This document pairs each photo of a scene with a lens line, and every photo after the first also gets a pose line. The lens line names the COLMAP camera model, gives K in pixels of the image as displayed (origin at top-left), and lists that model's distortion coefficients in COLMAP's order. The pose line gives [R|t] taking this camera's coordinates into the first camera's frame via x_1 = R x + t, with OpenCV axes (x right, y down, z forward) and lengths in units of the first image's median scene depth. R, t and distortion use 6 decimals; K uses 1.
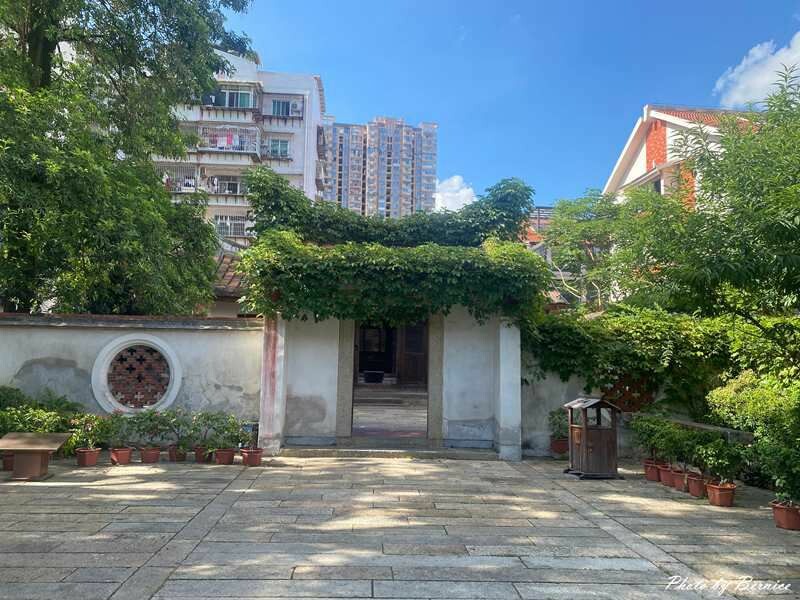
lens RADIAL K [[606.9, 0, 400.0], [0, 606.9, 300.0], [0, 0, 1]] dist [0.009221, 0.004333]
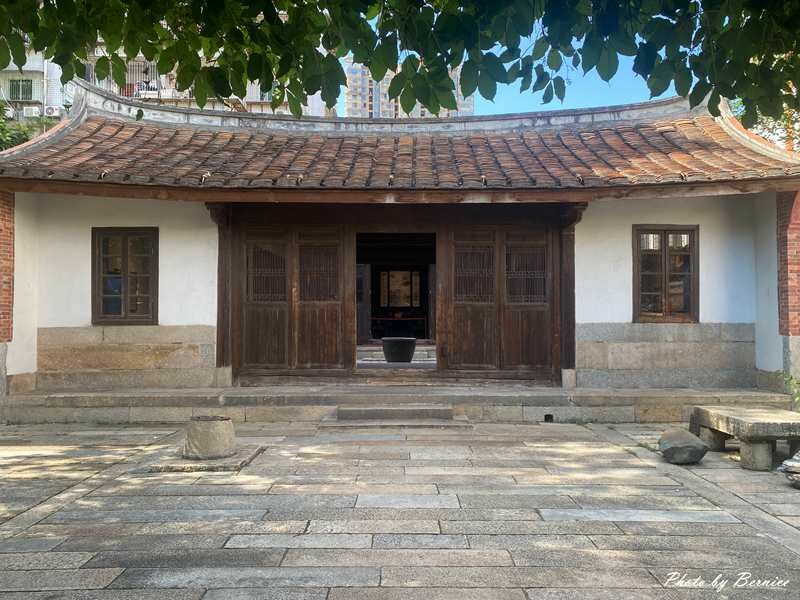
lens RADIAL K [[612.4, 0, 400.0], [0, 612.4, 300.0], [0, 0, 1]] dist [0.002199, -0.003005]
pose [[0.997725, -0.022444, -0.063568, -0.002186], [0.026638, 0.997469, 0.065926, 0.026553], [0.061928, -0.067469, 0.995798, 0.268565]]
